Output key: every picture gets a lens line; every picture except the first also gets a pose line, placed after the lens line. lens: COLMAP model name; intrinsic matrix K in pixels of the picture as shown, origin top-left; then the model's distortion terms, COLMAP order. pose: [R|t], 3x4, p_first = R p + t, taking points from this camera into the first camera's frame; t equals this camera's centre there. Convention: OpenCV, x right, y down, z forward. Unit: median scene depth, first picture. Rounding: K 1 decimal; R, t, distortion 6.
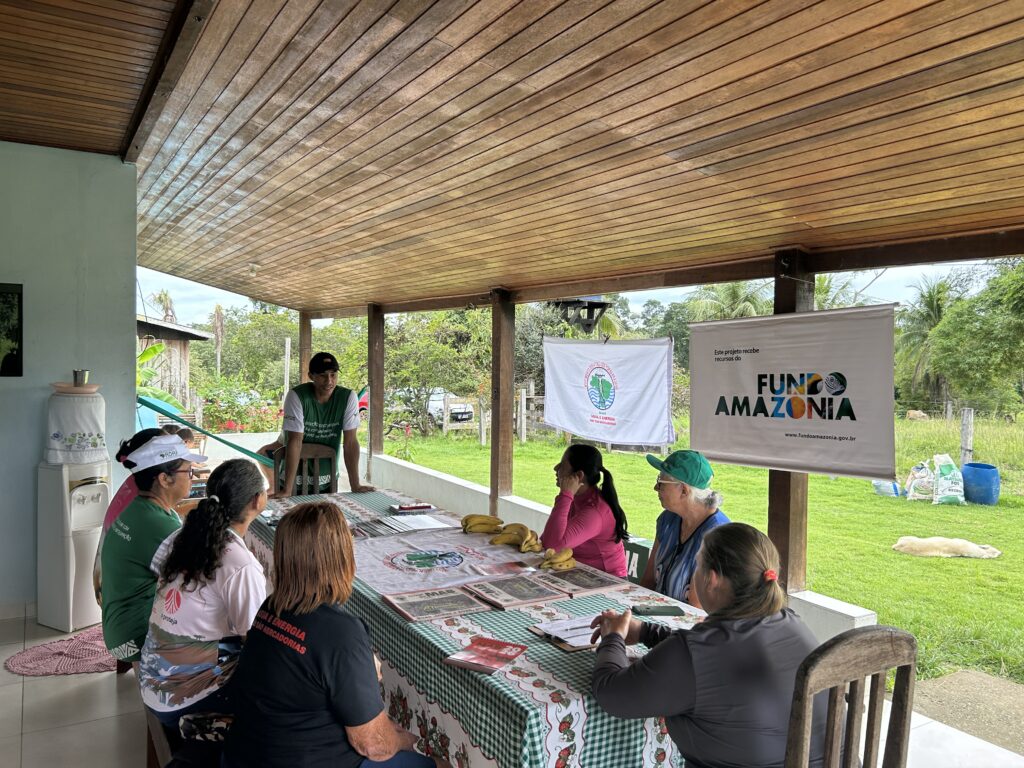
lens RADIAL K [[774.1, 0, 509.1], [0, 774.1, 381.2], [0, 0, 1]] dist [0.016299, 0.005825]
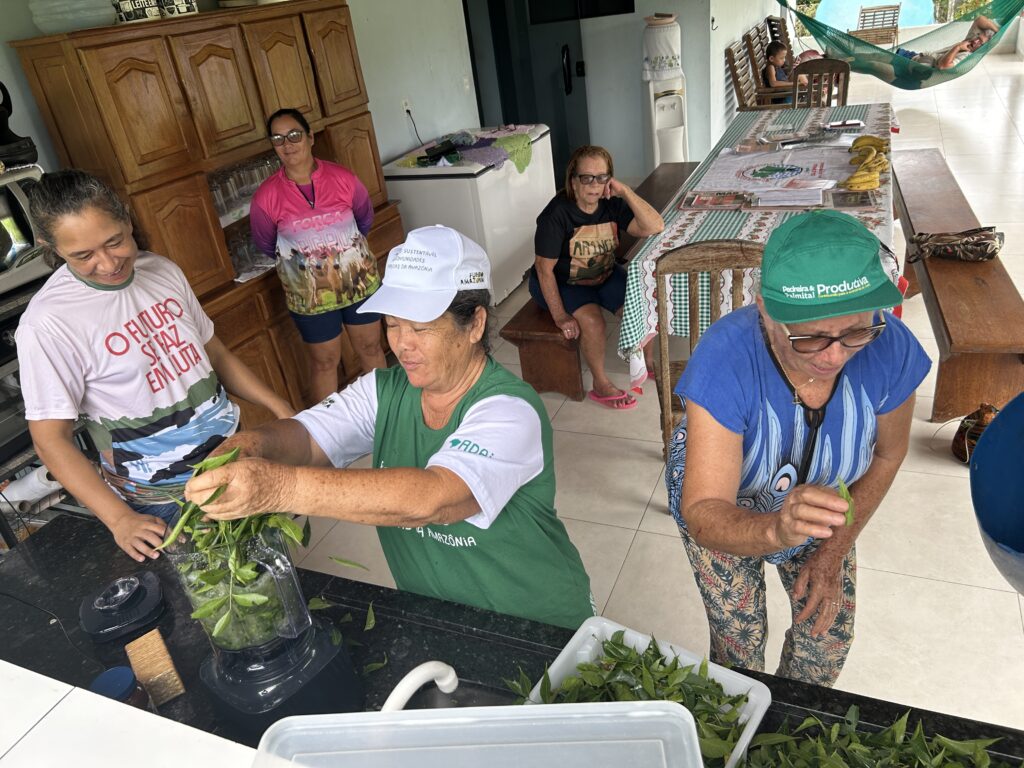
lens RADIAL K [[774.1, 0, 511.5], [0, 774.1, 386.2], [0, 0, 1]] dist [0.016299, 0.005825]
pose [[0.568330, 0.302604, -0.765136, 0.211792], [0.122295, 0.888520, 0.442240, -0.022154], [0.813662, -0.344910, 0.467966, -0.024746]]
